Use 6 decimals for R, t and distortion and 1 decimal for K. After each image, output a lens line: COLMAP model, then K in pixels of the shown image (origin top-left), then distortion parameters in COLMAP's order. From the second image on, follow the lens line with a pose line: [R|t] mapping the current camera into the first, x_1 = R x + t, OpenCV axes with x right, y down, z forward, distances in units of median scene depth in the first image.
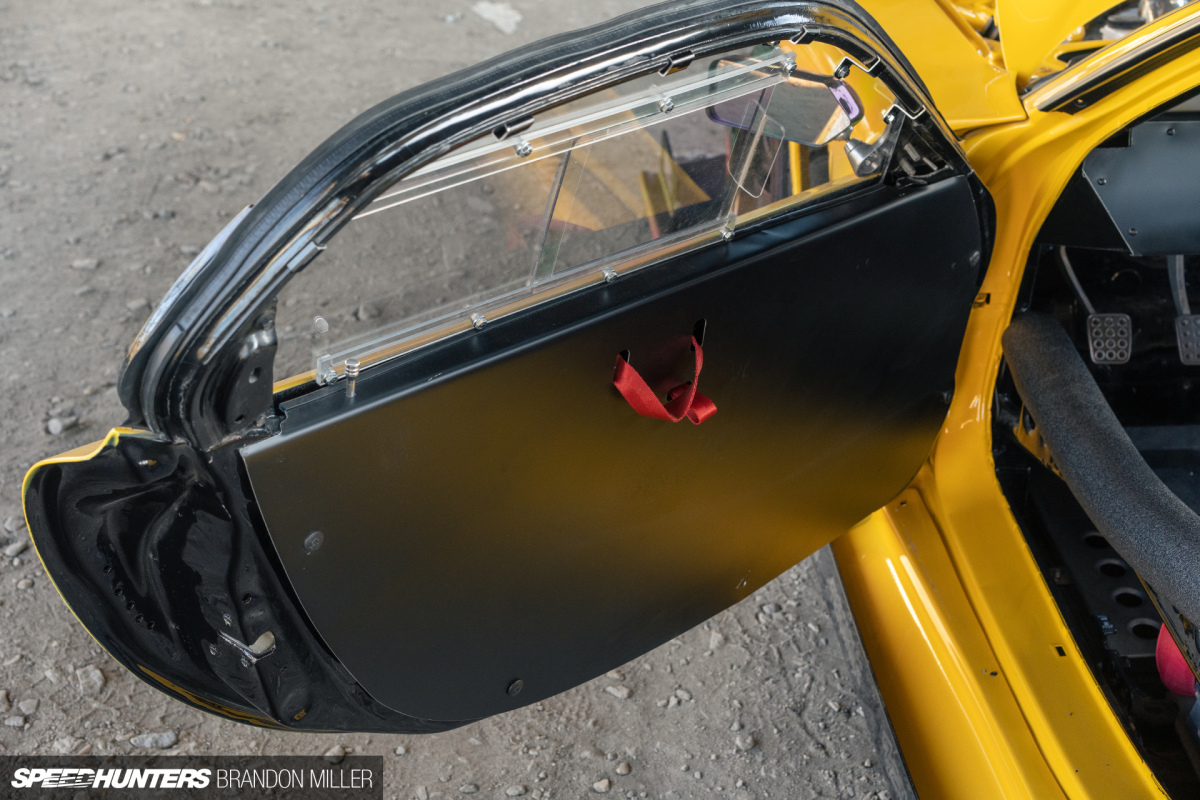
lens RADIAL K [[1900.7, 0, 600.0], [0, 1900.7, 400.0], [0, 0, 1]] dist [-0.009121, -0.005341]
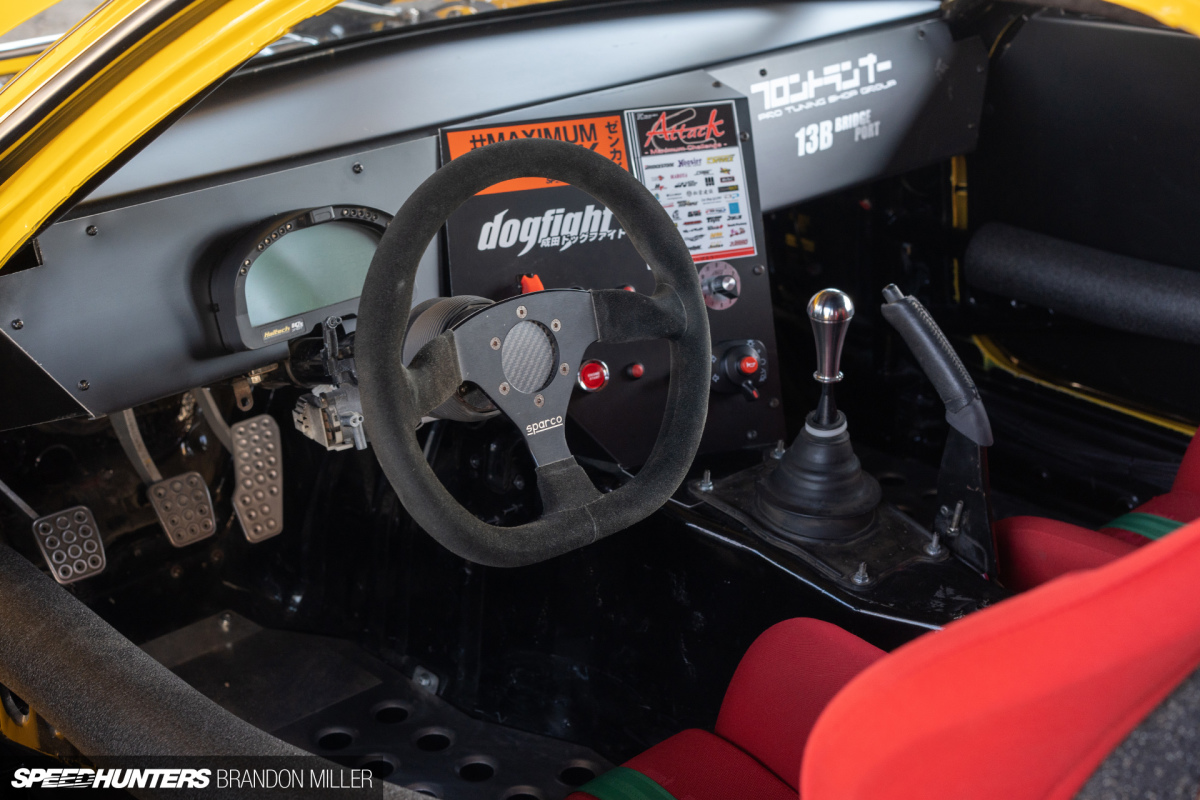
lens RADIAL K [[1900.7, 0, 600.0], [0, 1900.7, 400.0], [0, 0, 1]] dist [-0.009121, -0.005341]
pose [[0.788910, -0.258327, 0.557573, 0.042007], [0.309525, 0.950888, 0.002606, -0.024587], [-0.530863, 0.170527, 0.830124, 0.295610]]
